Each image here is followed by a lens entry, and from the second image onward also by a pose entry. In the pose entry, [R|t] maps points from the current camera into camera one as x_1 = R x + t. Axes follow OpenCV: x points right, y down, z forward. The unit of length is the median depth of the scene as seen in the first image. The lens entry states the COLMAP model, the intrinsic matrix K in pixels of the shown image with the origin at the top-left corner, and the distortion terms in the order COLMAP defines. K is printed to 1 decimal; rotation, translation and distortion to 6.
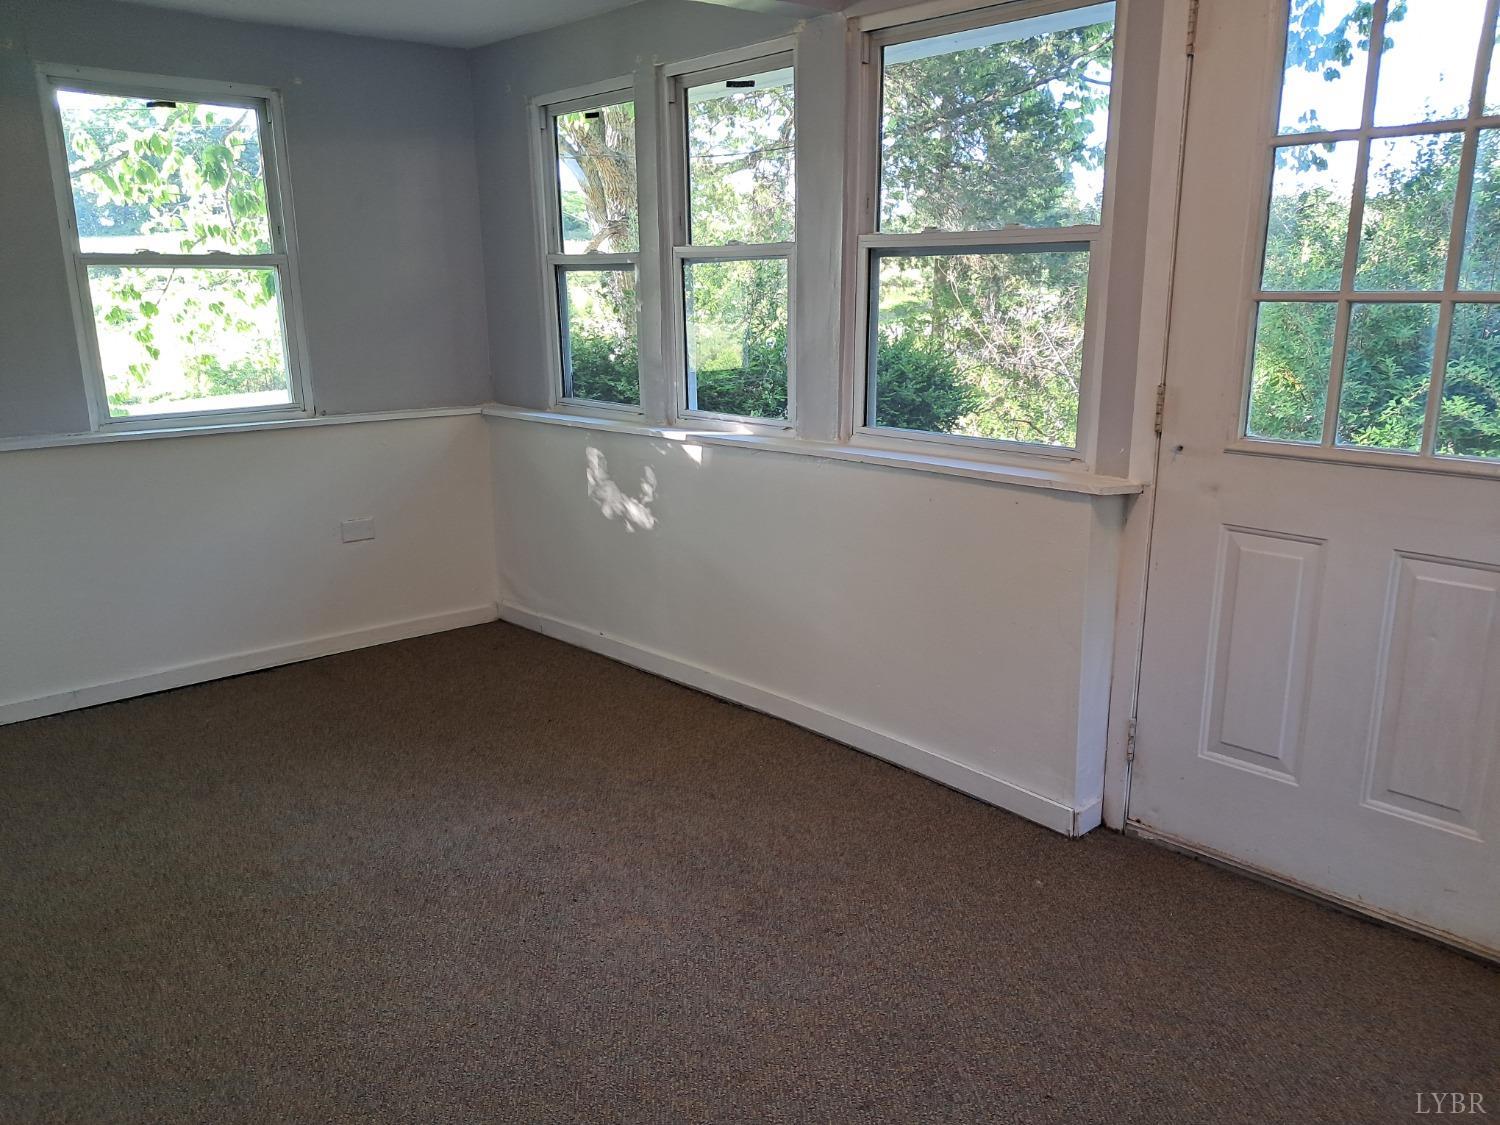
lens RADIAL K [[1206.9, 0, 744.0], [0, 1206.9, 595.2], [0, 0, 1]] dist [0.044679, -0.059722]
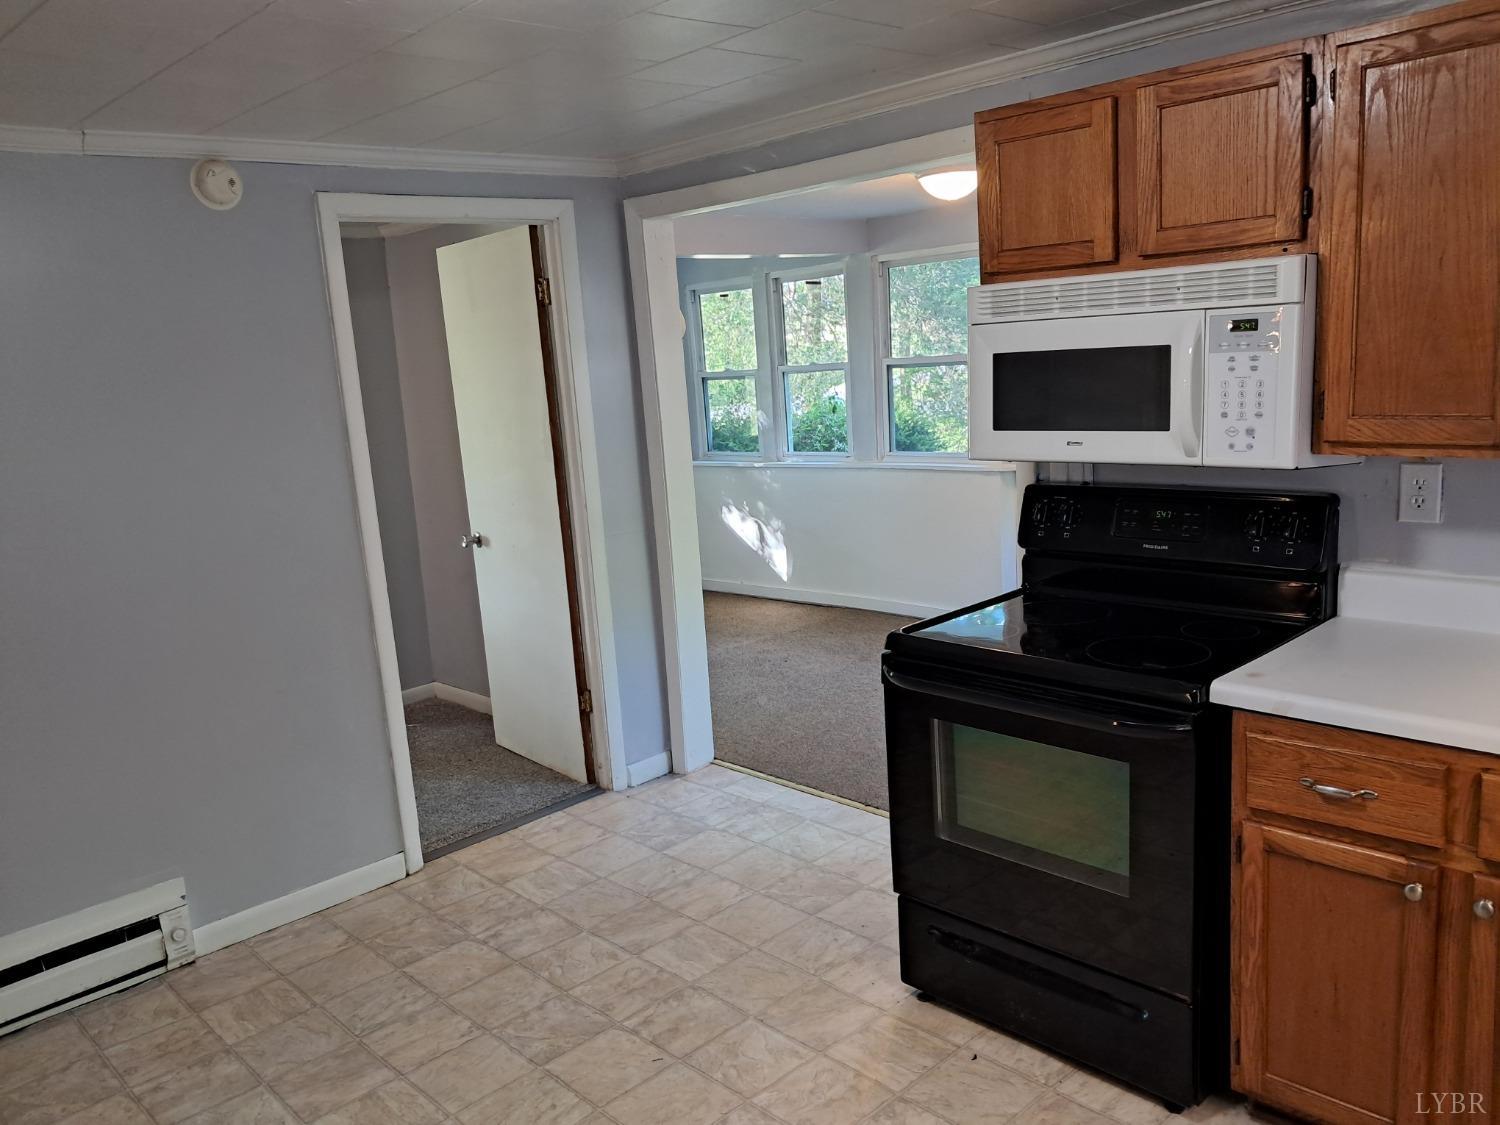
lens RADIAL K [[1176.6, 0, 751.2], [0, 1176.6, 609.8], [0, 0, 1]] dist [0.011646, -0.001739]
pose [[0.997759, -0.063604, 0.020781, -0.168901], [0.064307, 0.997312, -0.035124, 0.155636], [-0.018491, 0.036382, 0.999167, -0.836670]]
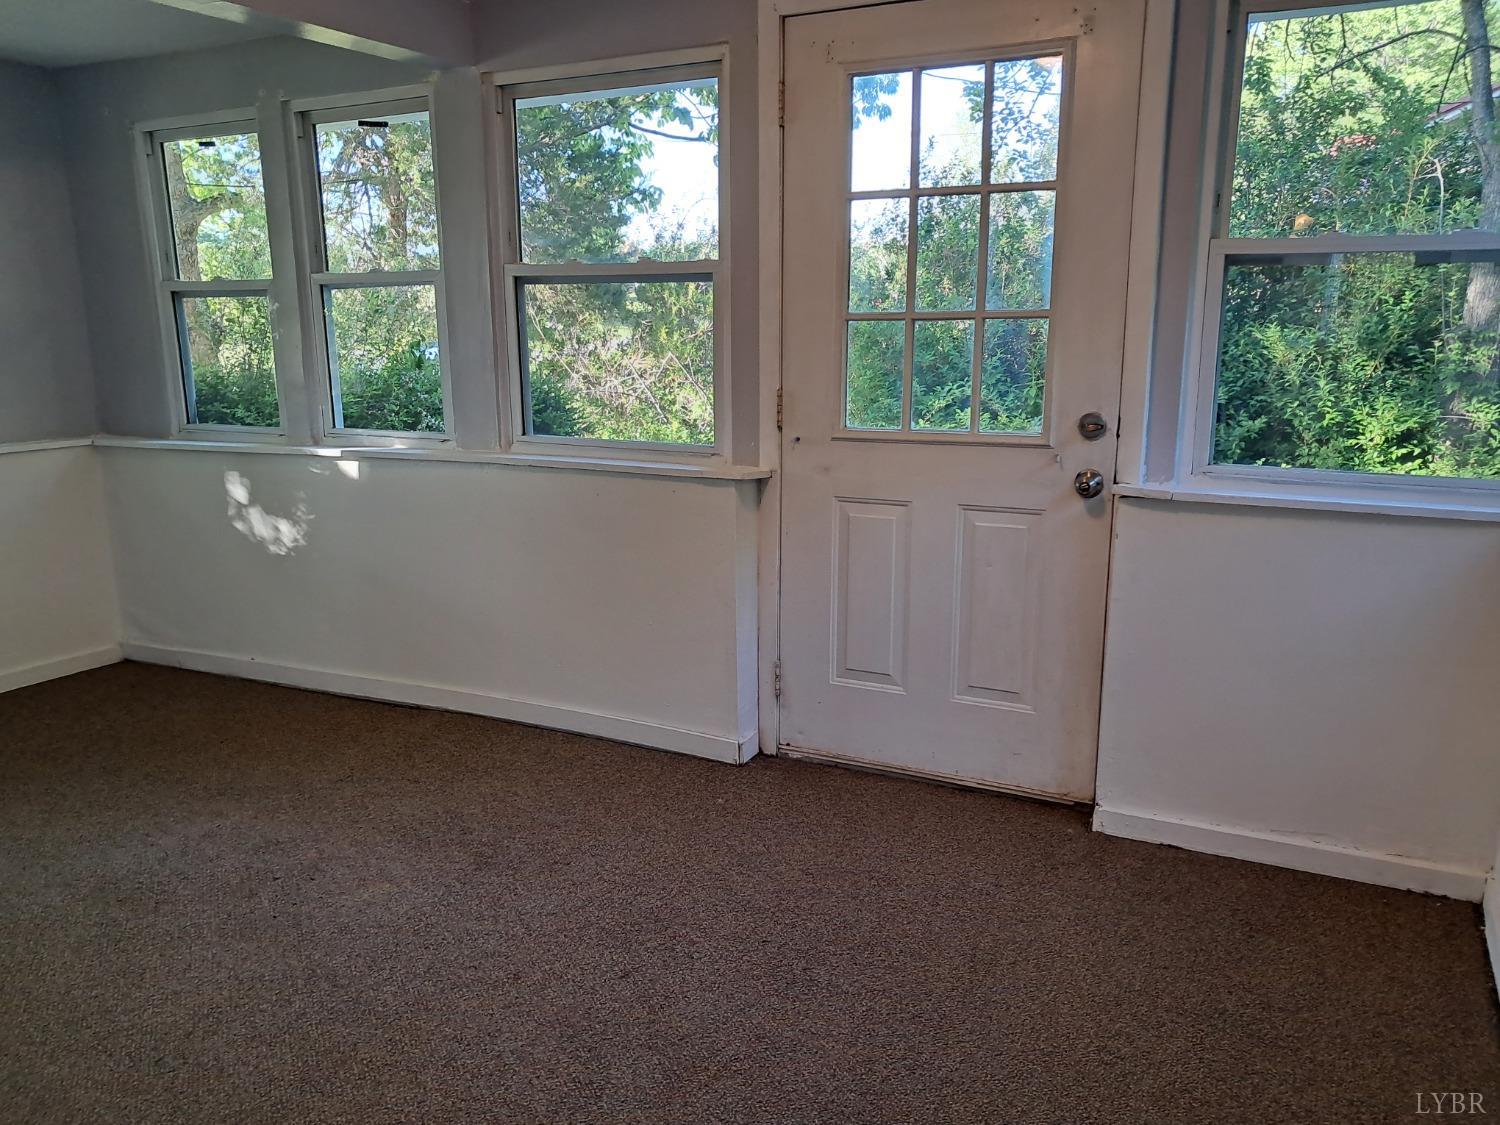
lens RADIAL K [[1190.9, 0, 752.5], [0, 1190.9, 598.5], [0, 0, 1]] dist [0.145344, -0.312489]
pose [[0.937303, -0.080922, 0.338990, -0.081671], [0.089024, 0.995994, -0.008390, 0.034492], [-0.336953, 0.038042, 0.940753, -0.098964]]
